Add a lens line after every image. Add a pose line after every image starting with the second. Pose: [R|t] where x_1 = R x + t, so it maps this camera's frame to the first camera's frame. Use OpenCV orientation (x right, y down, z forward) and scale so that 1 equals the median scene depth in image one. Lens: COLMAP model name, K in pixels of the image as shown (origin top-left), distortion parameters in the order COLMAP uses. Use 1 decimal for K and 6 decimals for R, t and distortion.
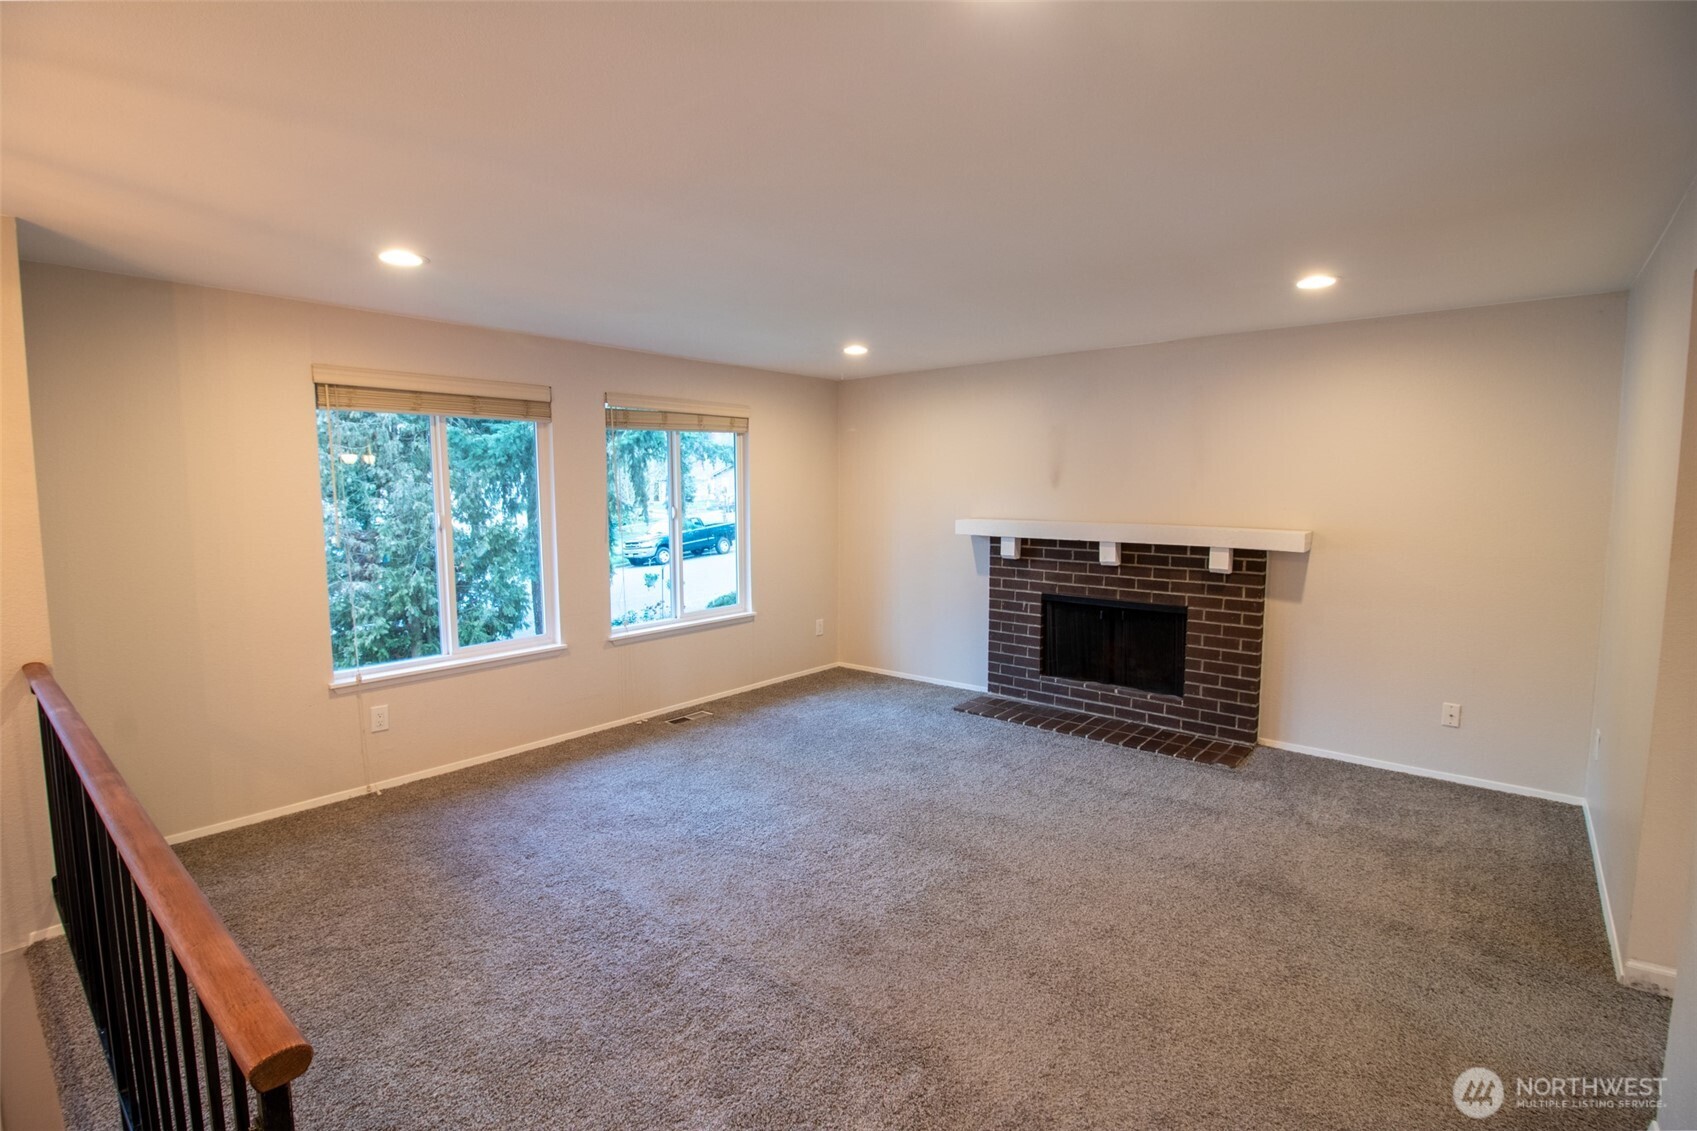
lens RADIAL K [[816.4, 0, 847.3], [0, 816.4, 564.0], [0, 0, 1]] dist [-0.008794, -0.004467]
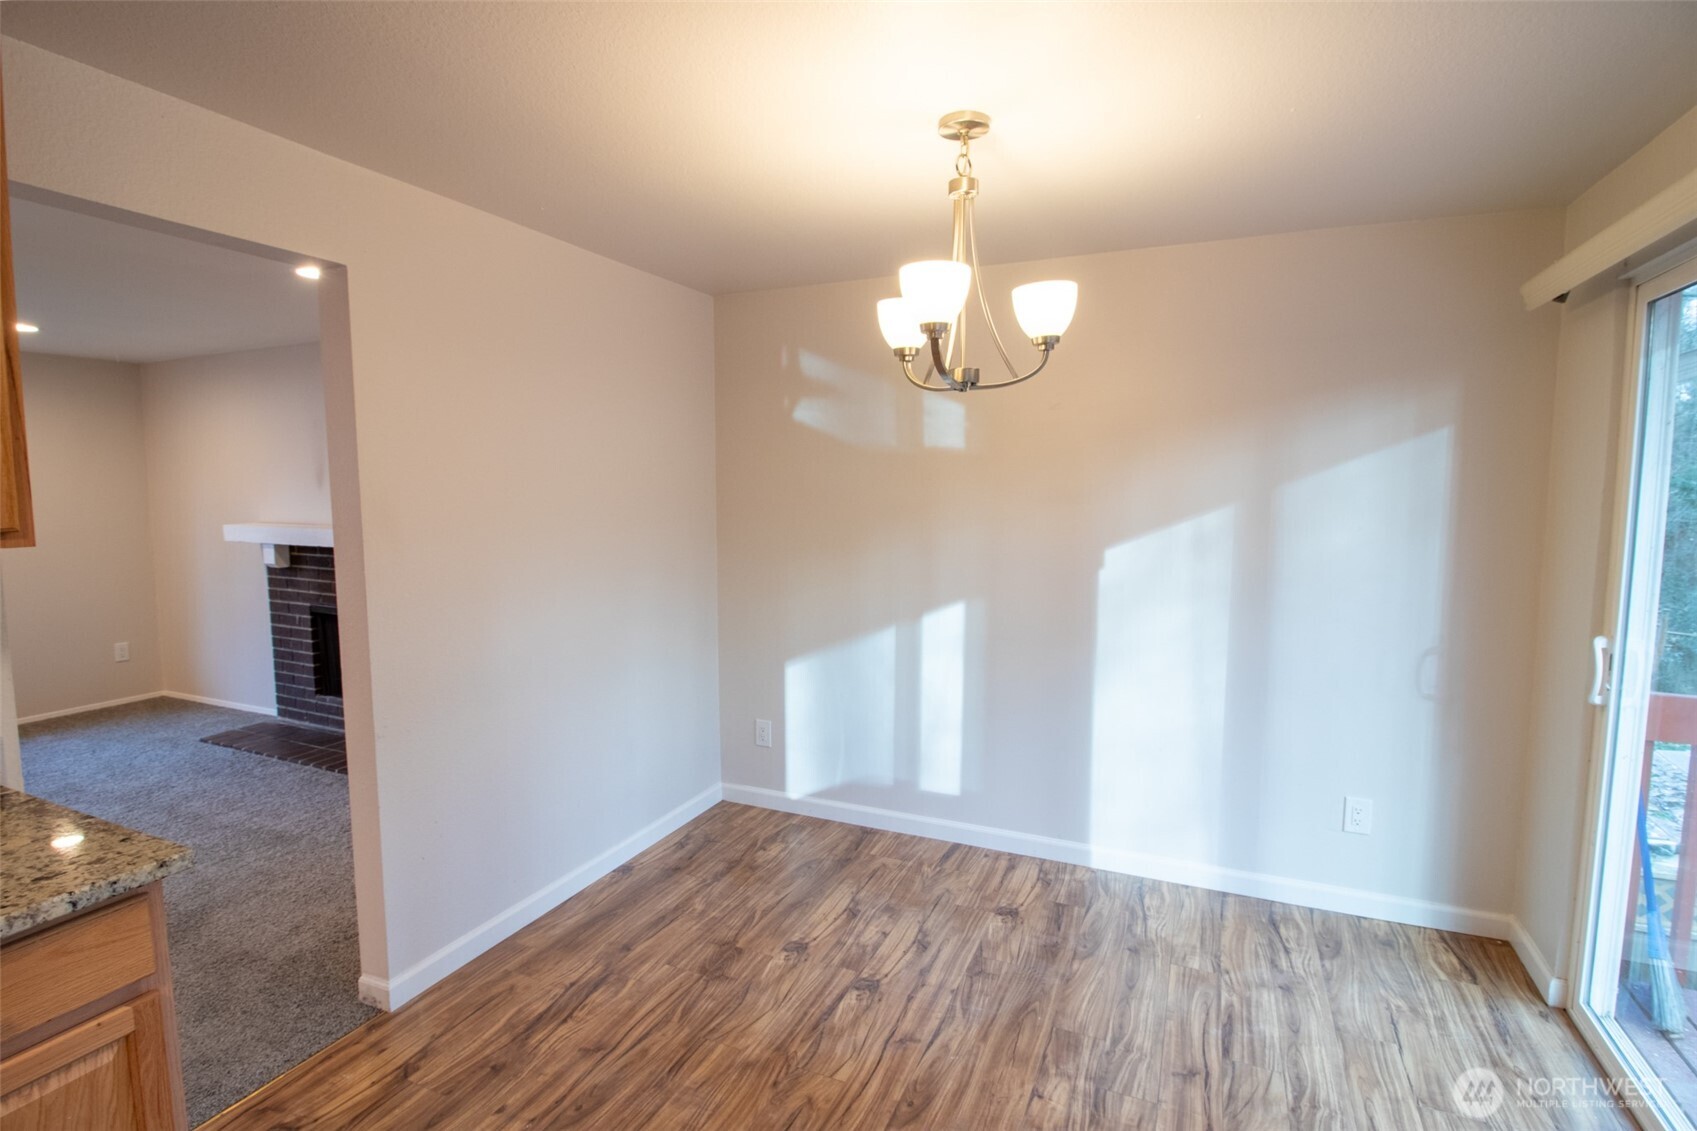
lens RADIAL K [[816.4, 0, 858.8], [0, 816.4, 565.4], [0, 0, 1]] dist [-0.008794, -0.004467]
pose [[0.947723, -0.015234, 0.318730, 0.522299], [0.018275, 0.999812, -0.006554, 0.008780], [-0.318570, 0.012036, 0.947823, -0.051706]]
